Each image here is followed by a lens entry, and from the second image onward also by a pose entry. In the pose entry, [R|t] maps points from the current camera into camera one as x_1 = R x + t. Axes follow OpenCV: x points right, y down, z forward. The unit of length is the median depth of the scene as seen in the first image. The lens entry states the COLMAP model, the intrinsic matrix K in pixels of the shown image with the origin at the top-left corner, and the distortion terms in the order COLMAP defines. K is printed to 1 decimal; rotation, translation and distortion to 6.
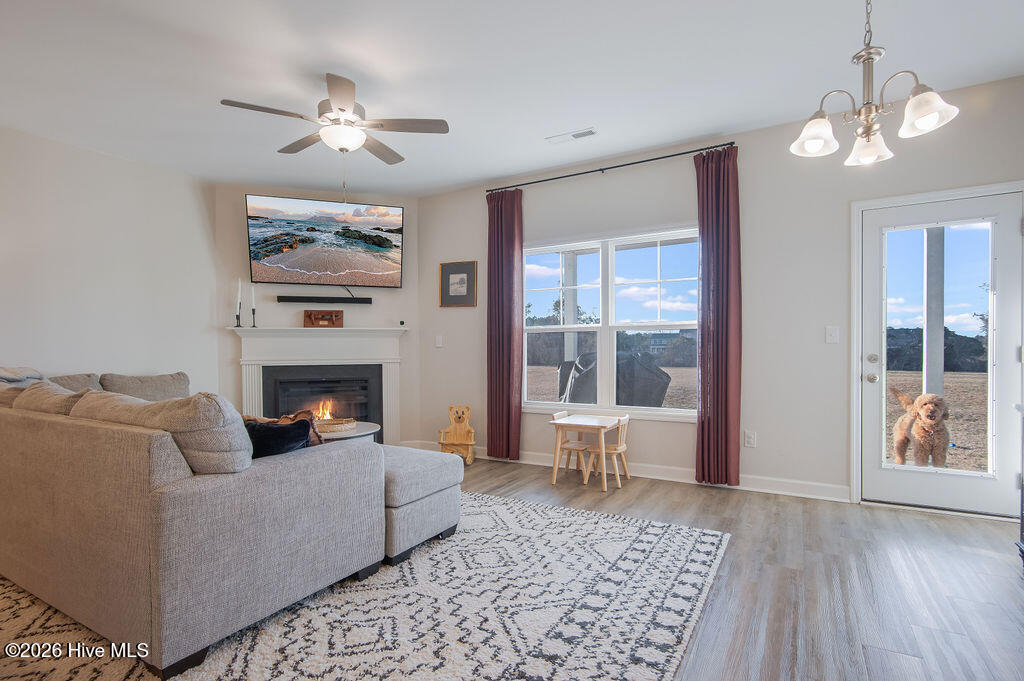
lens RADIAL K [[501.6, 0, 514.4], [0, 501.6, 349.8], [0, 0, 1]] dist [-0.000357, -0.001843]
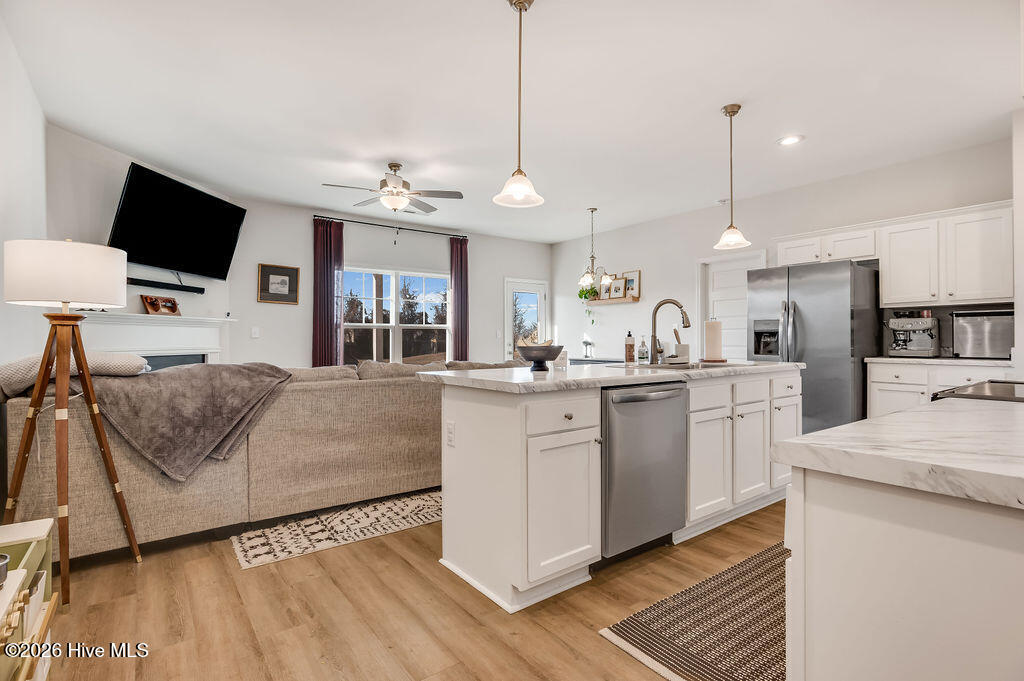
lens RADIAL K [[501.6, 0, 509.0], [0, 501.6, 338.6], [0, 0, 1]] dist [-0.000357, -0.001843]
pose [[0.408132, 0.007639, 0.912891, -2.085202], [-0.000479, 0.999967, -0.008153, 0.015152], [-0.912923, 0.002890, 0.408122, 0.041794]]
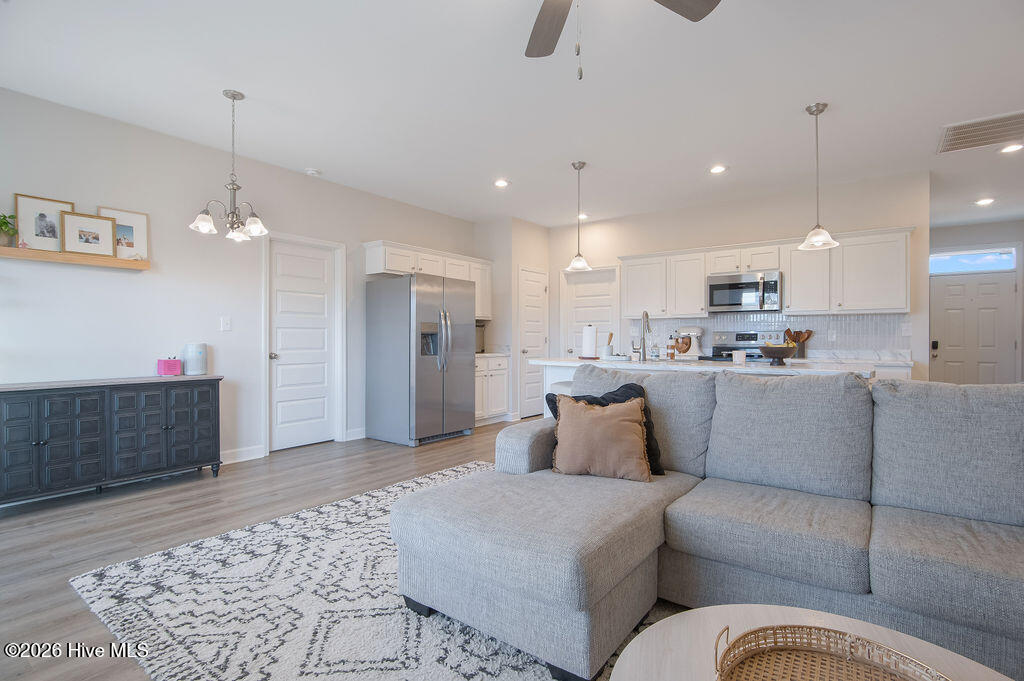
lens RADIAL K [[501.6, 0, 514.8], [0, 501.6, 343.2], [0, 0, 1]] dist [-0.000357, -0.001843]
pose [[-0.992117, 0.003632, 0.125262, -0.429330], [0.004318, 0.999977, 0.005202, -0.001161], [-0.125240, 0.005702, -0.992110, 2.019747]]
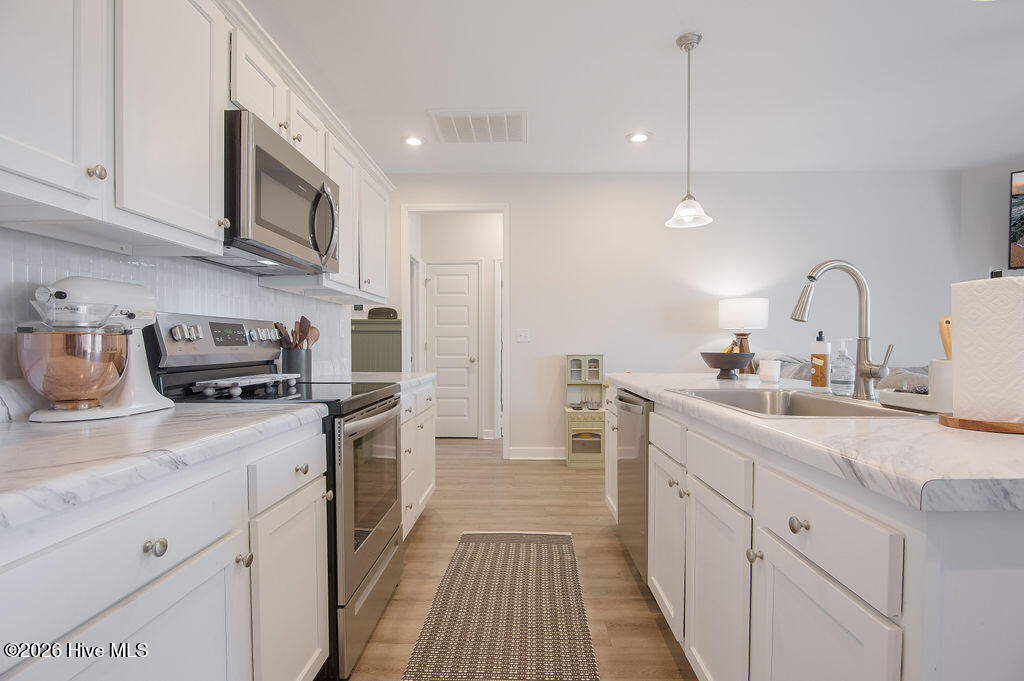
lens RADIAL K [[501.6, 0, 511.9], [0, 501.6, 360.8], [0, 0, 1]] dist [-0.000357, -0.001843]
pose [[0.469849, 0.027531, -0.882318, -0.293393], [0.002520, 0.999468, 0.032529, 0.004169], [0.882743, -0.017507, 0.469529, -0.450773]]
